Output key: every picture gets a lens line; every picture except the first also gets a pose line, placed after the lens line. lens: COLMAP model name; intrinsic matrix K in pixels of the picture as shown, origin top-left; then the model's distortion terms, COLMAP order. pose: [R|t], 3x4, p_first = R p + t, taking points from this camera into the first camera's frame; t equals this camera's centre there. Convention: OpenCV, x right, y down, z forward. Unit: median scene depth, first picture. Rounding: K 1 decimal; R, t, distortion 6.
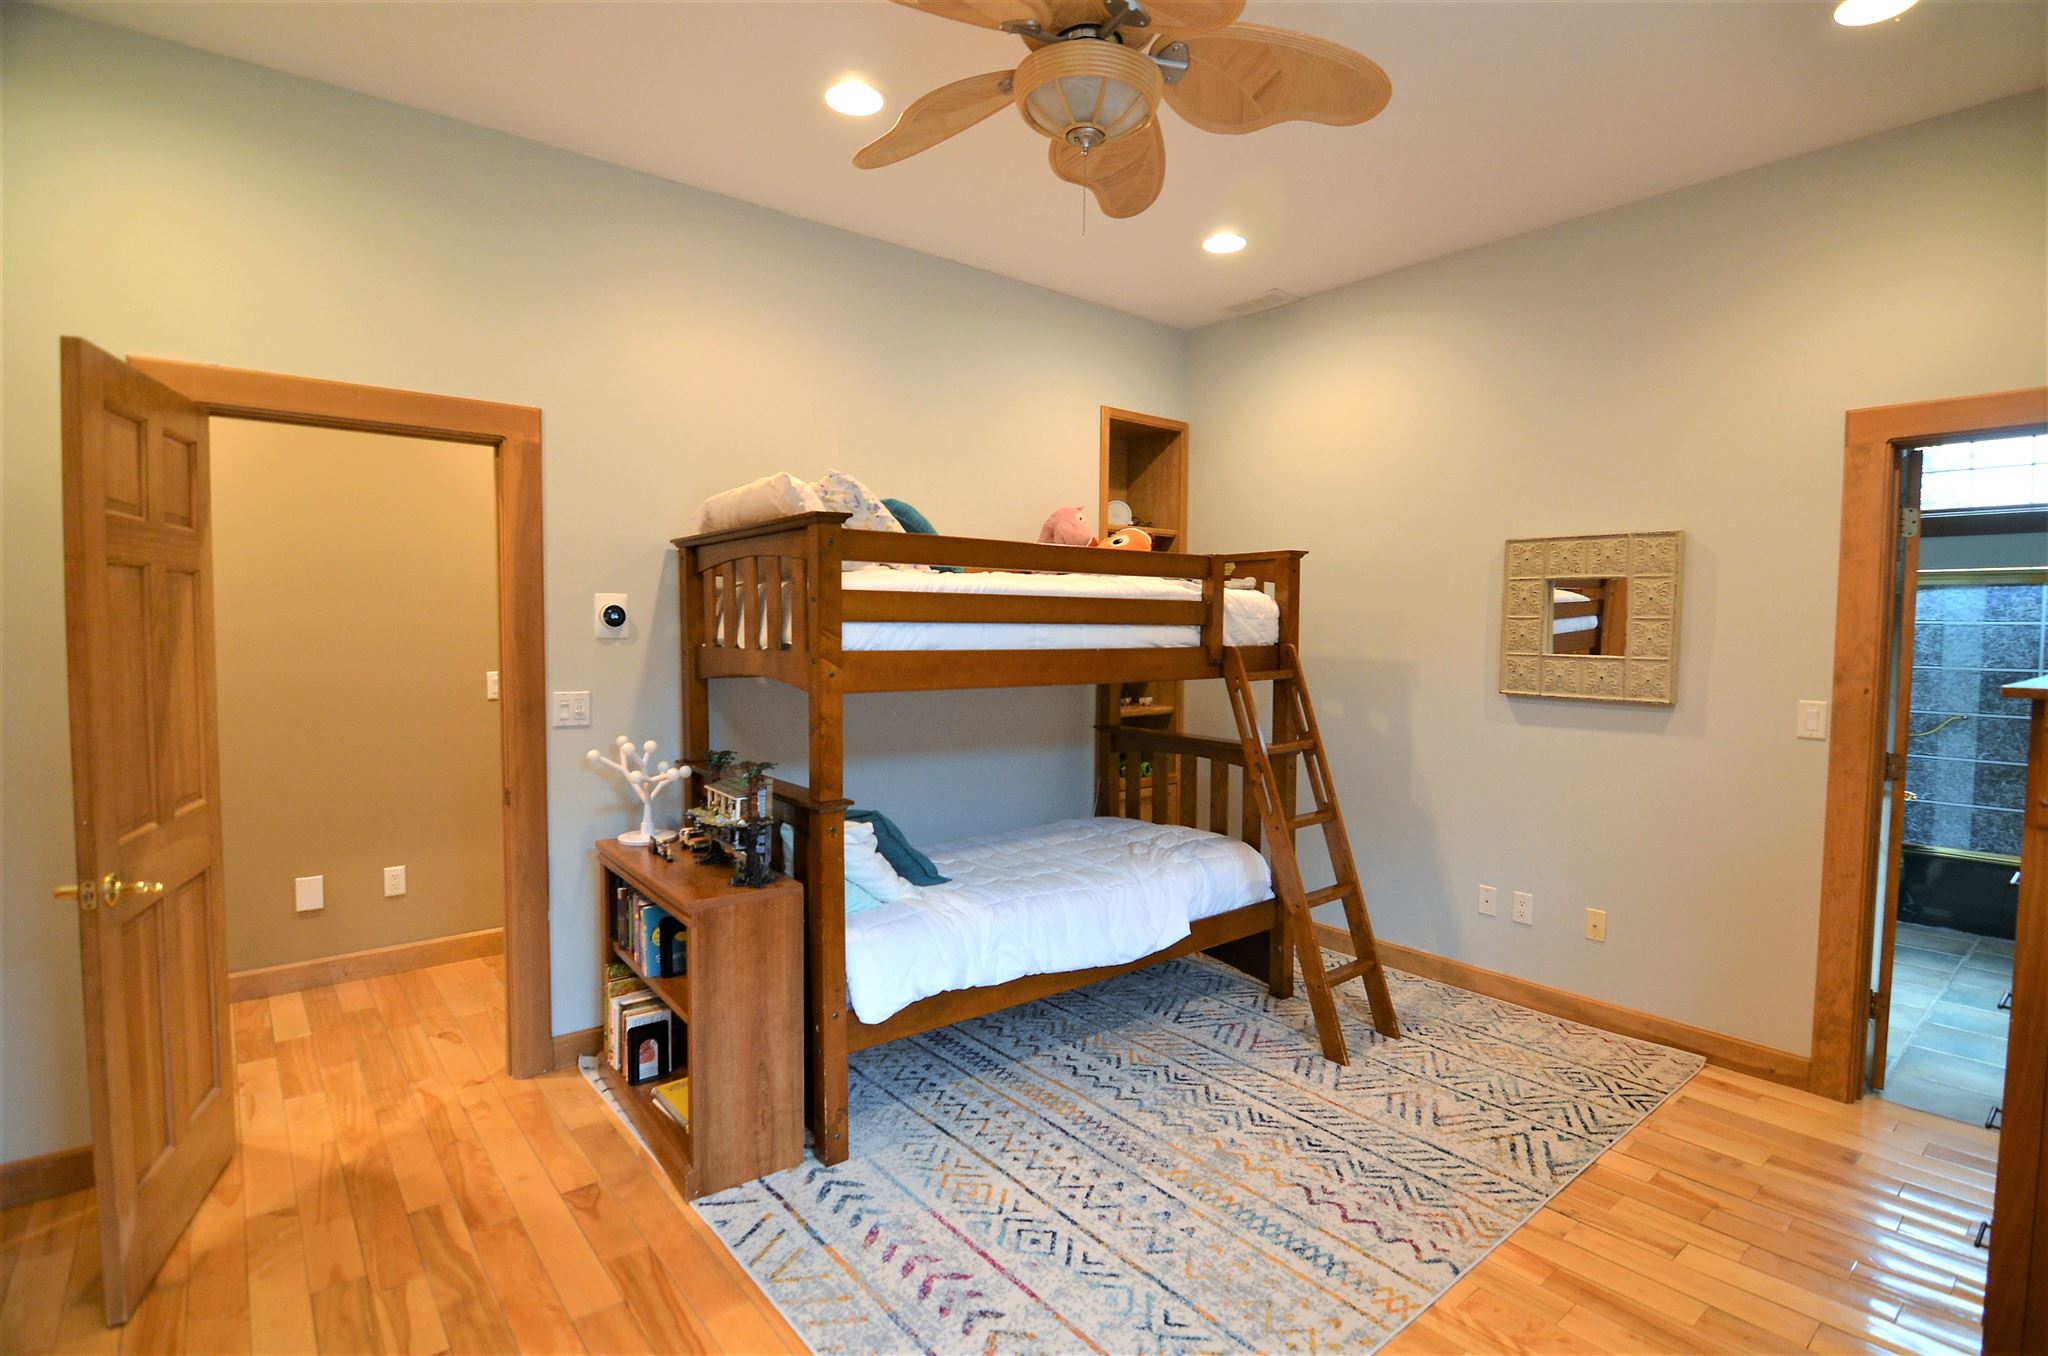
lens RADIAL K [[991.2, 0, 1027.0], [0, 991.2, 676.5], [0, 0, 1]] dist [-0.010672, -0.005965]
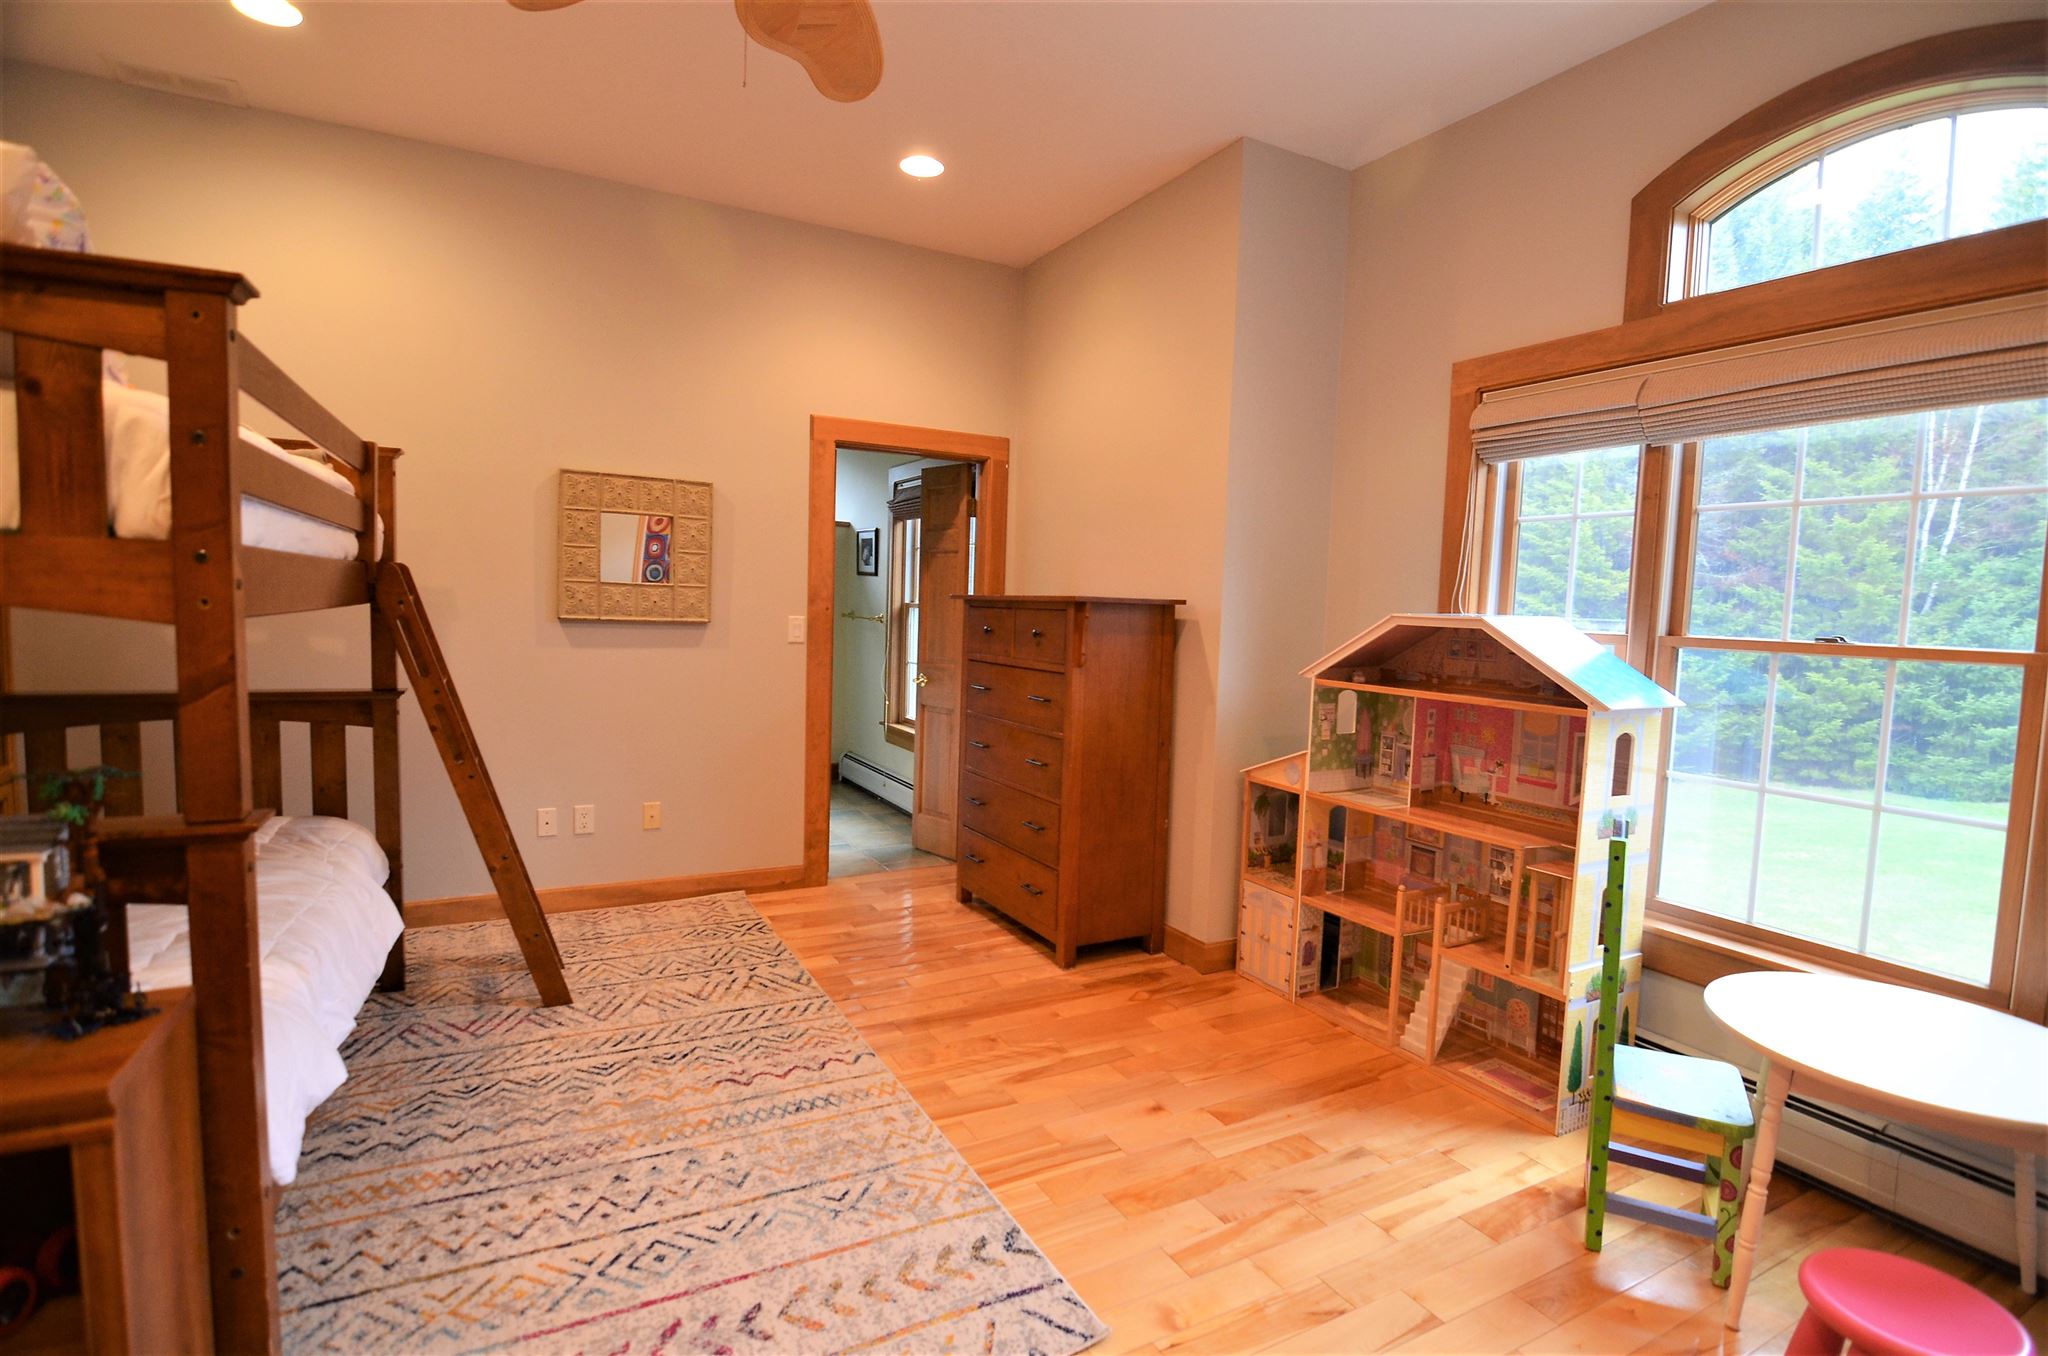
lens RADIAL K [[991.2, 0, 1030.5], [0, 991.2, 682.1], [0, 0, 1]] dist [-0.010672, -0.005965]
pose [[0.184502, -0.079892, 0.979580, -0.554448], [0.019854, 0.996790, 0.077556, 0.015813], [-0.982632, 0.005139, 0.185496, 0.406715]]
